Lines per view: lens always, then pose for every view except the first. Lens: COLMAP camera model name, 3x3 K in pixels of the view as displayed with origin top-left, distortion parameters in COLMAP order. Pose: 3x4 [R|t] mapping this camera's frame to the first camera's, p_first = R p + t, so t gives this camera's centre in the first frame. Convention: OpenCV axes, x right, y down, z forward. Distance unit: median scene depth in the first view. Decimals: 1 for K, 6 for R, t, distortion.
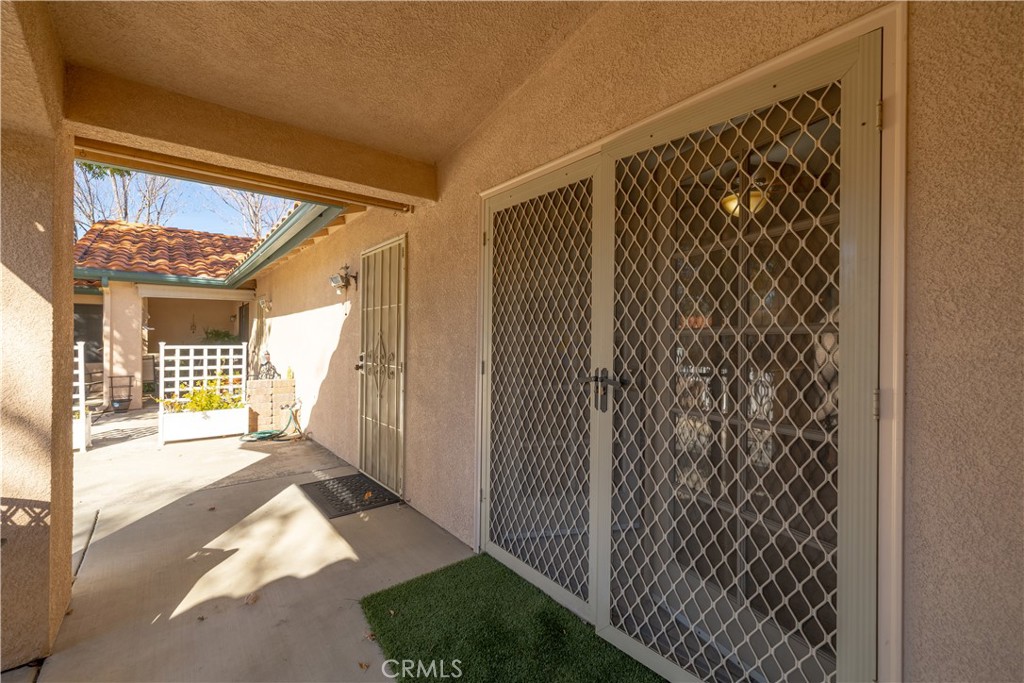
lens RADIAL K [[434.8, 0, 512.0], [0, 434.8, 341.5], [0, 0, 1]] dist [0.003367, 0.000053]
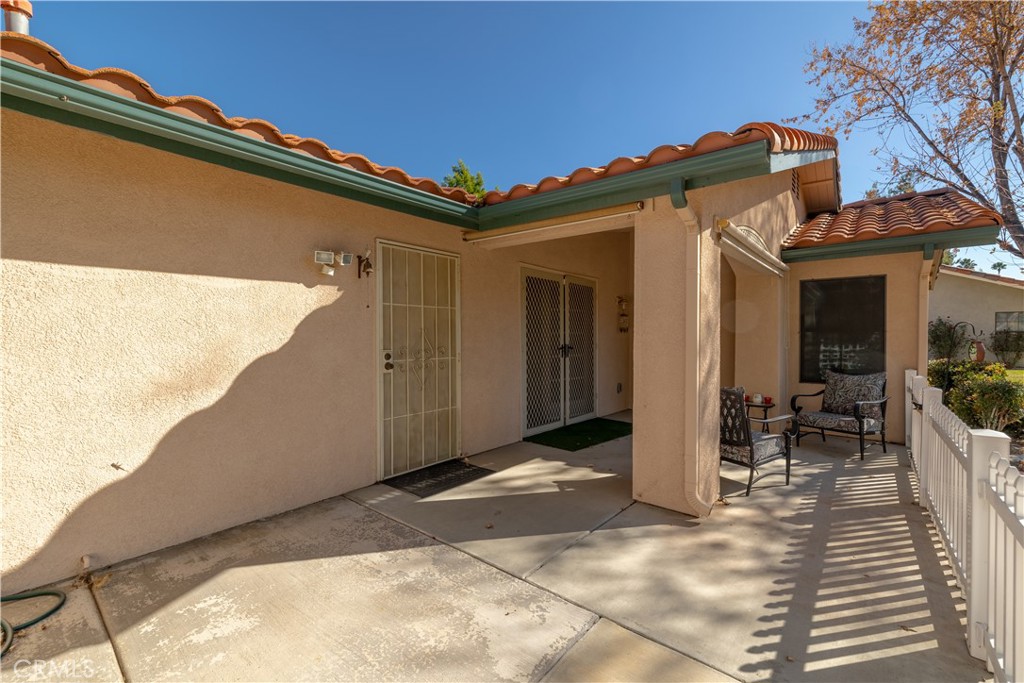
lens RADIAL K [[434.8, 0, 512.0], [0, 434.8, 341.5], [0, 0, 1]] dist [0.003367, 0.000053]
pose [[-0.201864, -0.020167, 0.979206, -2.123188], [0.000962, 0.999783, 0.020789, -0.019027], [-0.979413, 0.005138, -0.201801, 1.507205]]
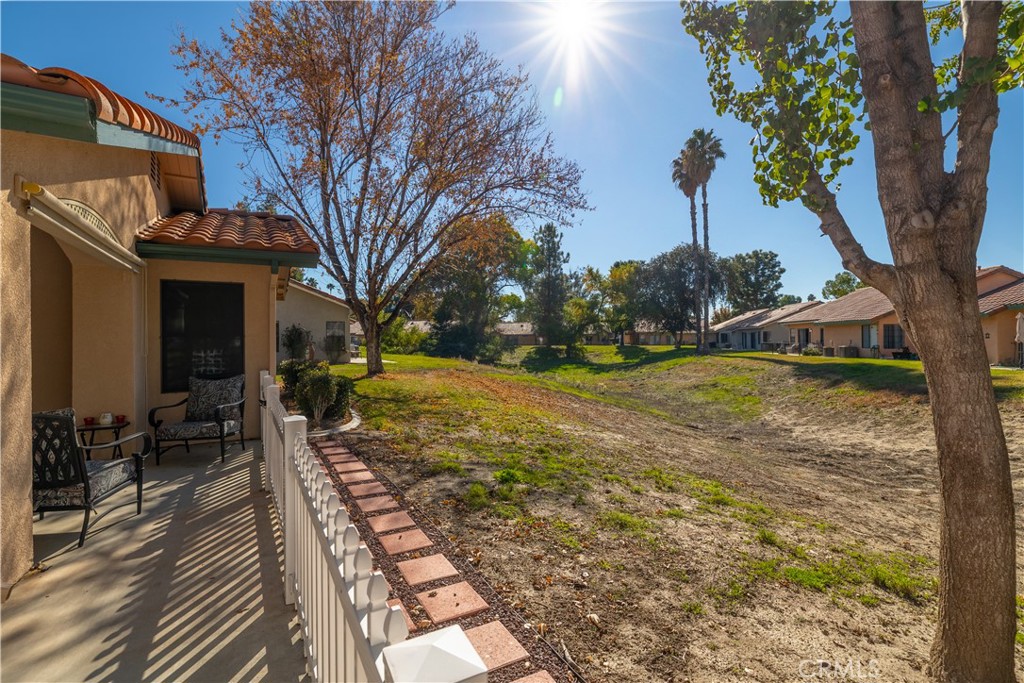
lens RADIAL K [[464.8, 0, 512.0], [0, 464.8, 341.5], [0, 0, 1]] dist [-0.000190, 0.000108]
pose [[-0.987378, -0.000302, 0.158379, -2.171573], [0.001463, 0.999938, 0.011030, -0.019309], [-0.158373, 0.011123, -0.987317, 1.460715]]
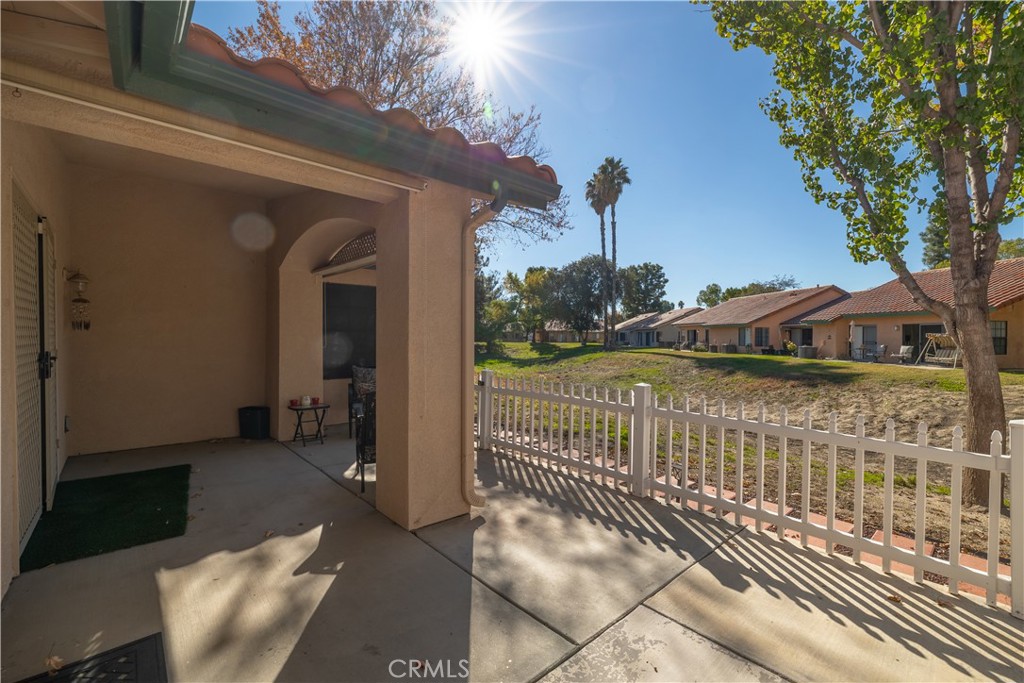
lens RADIAL K [[434.8, 0, 512.0], [0, 434.8, 341.5], [0, 0, 1]] dist [0.003367, 0.000053]
pose [[-0.998640, -0.008991, -0.051349, -1.086188], [-0.009891, 0.999801, 0.017298, -0.017576], [0.051183, 0.017782, -0.998531, 2.008330]]
